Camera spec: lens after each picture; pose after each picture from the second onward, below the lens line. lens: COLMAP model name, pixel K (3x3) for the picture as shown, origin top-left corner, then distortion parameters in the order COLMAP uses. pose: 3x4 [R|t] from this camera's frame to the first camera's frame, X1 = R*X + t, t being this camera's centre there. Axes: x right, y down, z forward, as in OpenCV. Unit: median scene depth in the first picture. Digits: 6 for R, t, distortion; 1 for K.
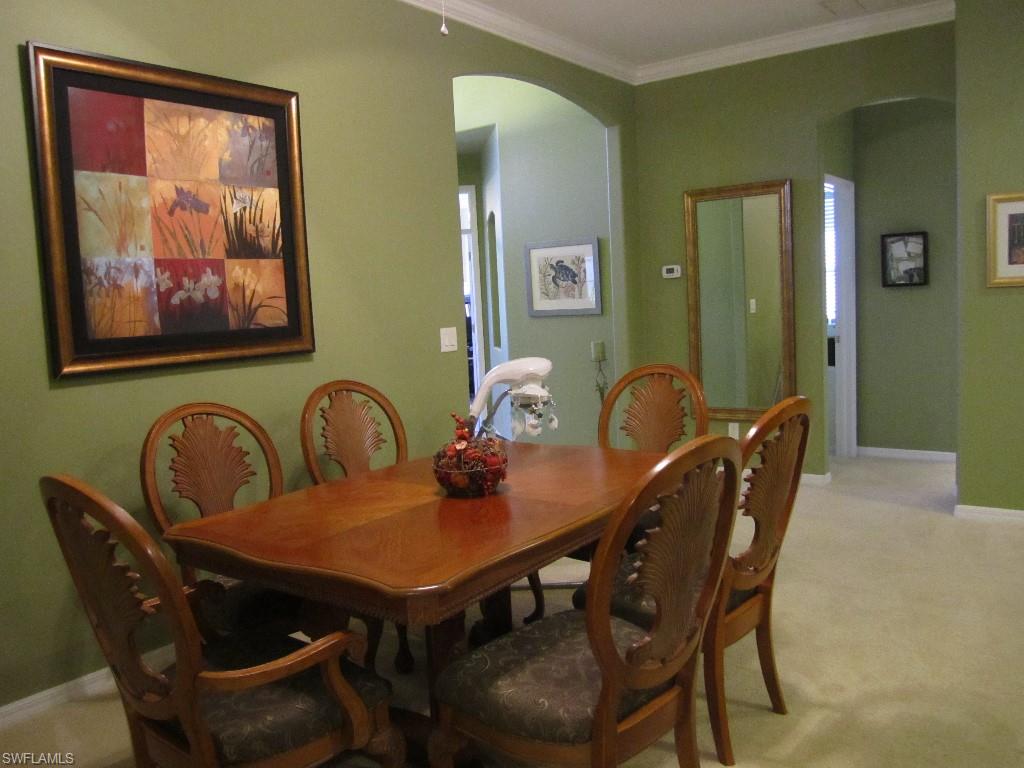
lens RADIAL K [[839.5, 0, 508.7], [0, 839.5, 385.1], [0, 0, 1]] dist [-0.061033, 0.021151]
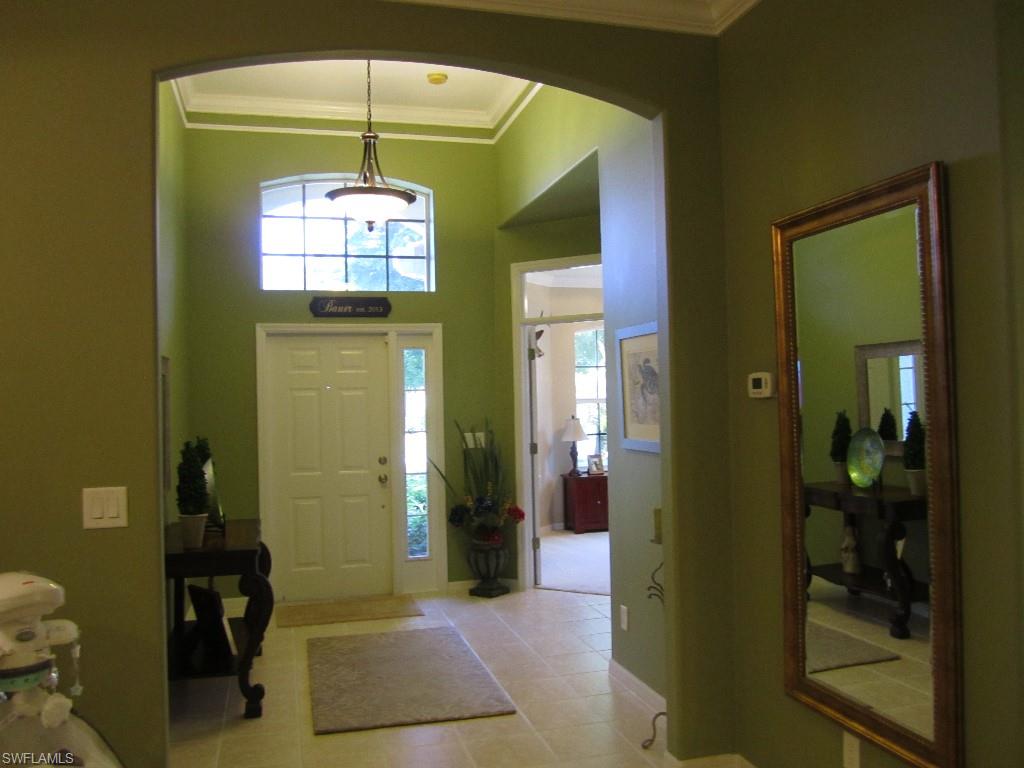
lens RADIAL K [[839.5, 0, 514.8], [0, 839.5, 383.1], [0, 0, 1]] dist [-0.061033, 0.021151]
pose [[0.792655, 0.020181, -0.609337, 0.665253], [-0.077885, 0.994615, -0.068375, -0.161635], [0.604675, 0.101656, 0.789958, 0.922702]]
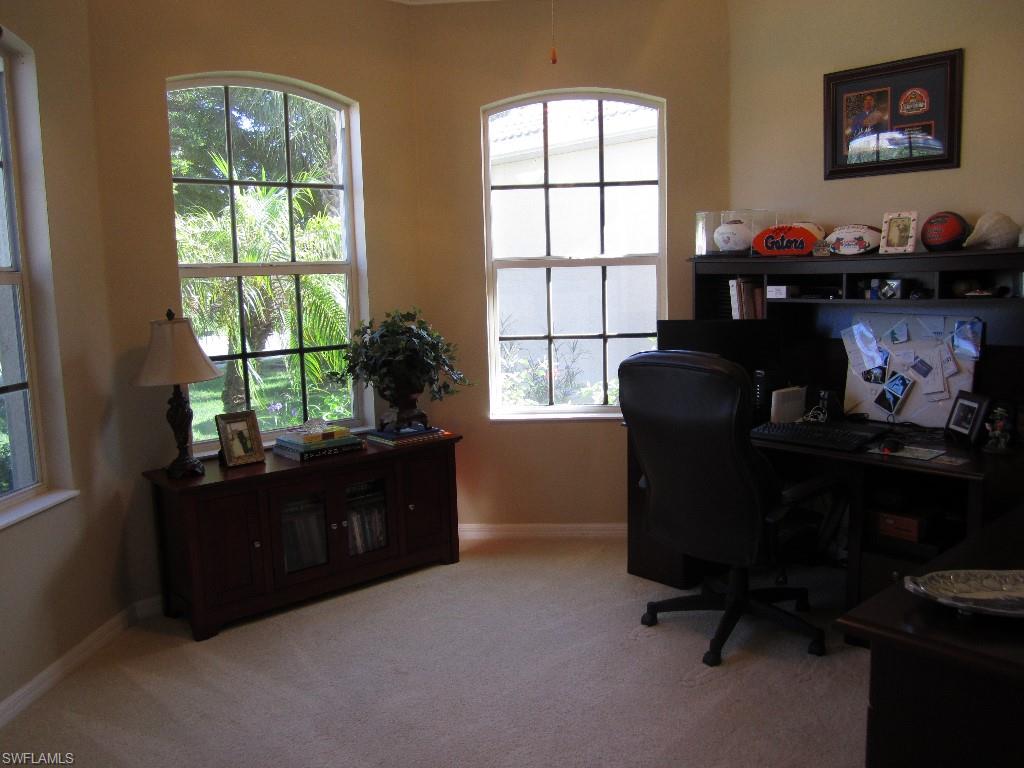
lens RADIAL K [[839.5, 0, 501.4], [0, 839.5, 384.3], [0, 0, 1]] dist [-0.061033, 0.021151]
pose [[0.974169, 0.052039, -0.219742, -0.233136], [-0.043457, 0.998099, 0.043712, -0.230444], [0.221598, -0.033034, 0.974578, 2.312241]]
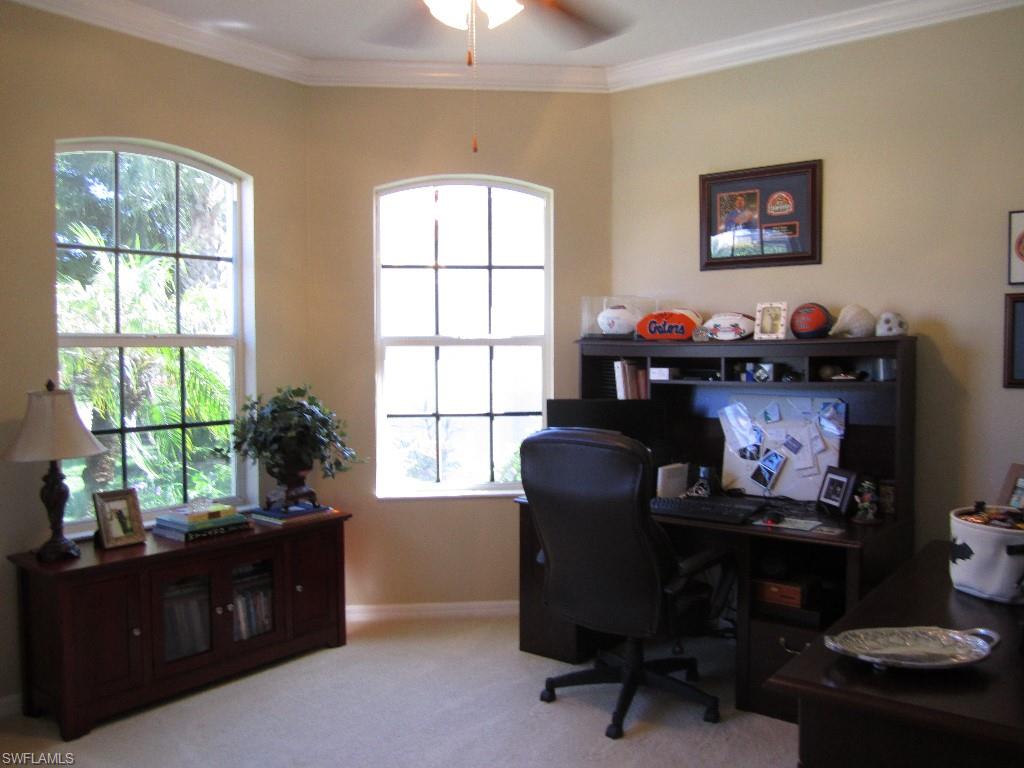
lens RADIAL K [[839.5, 0, 510.9], [0, 839.5, 384.9], [0, 0, 1]] dist [-0.061033, 0.021151]
pose [[0.997794, 0.047162, -0.046732, -0.277724], [-0.049840, 0.997078, -0.057896, -0.226168], [0.043865, 0.060097, 0.997228, 2.294259]]
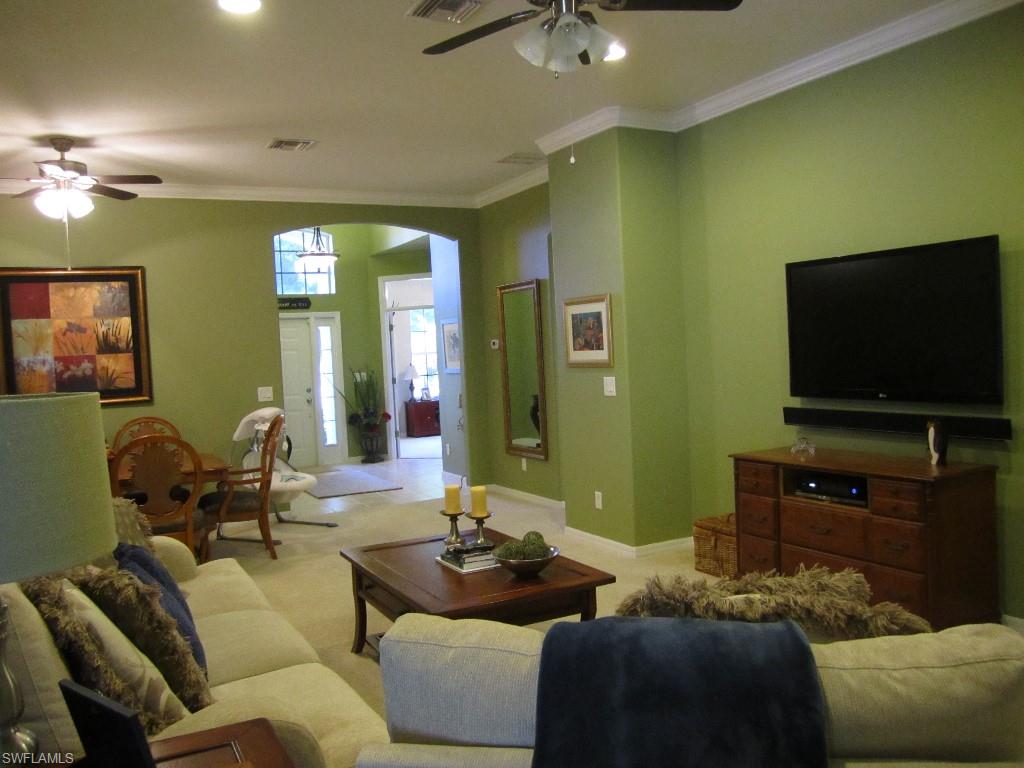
lens RADIAL K [[839.5, 0, 513.3], [0, 839.5, 387.0], [0, 0, 1]] dist [-0.061033, 0.021151]
pose [[0.906267, 0.024200, -0.422012, 1.400220], [-0.037234, 0.999049, -0.022668, -0.064380], [0.421063, 0.036256, 0.906307, -0.382911]]
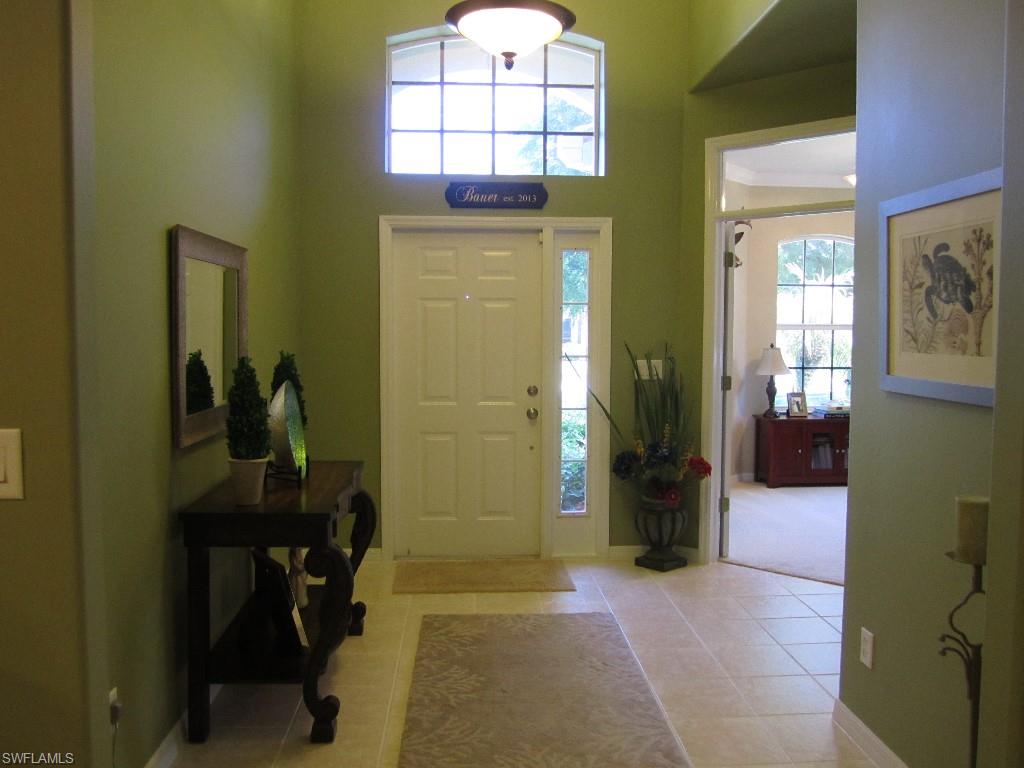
lens RADIAL K [[839.5, 0, 515.2], [0, 839.5, 379.1], [0, 0, 1]] dist [-0.061033, 0.021151]
pose [[0.647477, 0.097655, -0.755802, 0.408253], [-0.112471, 0.993141, 0.031969, -0.159747], [0.753740, 0.064307, 0.654019, 1.231877]]
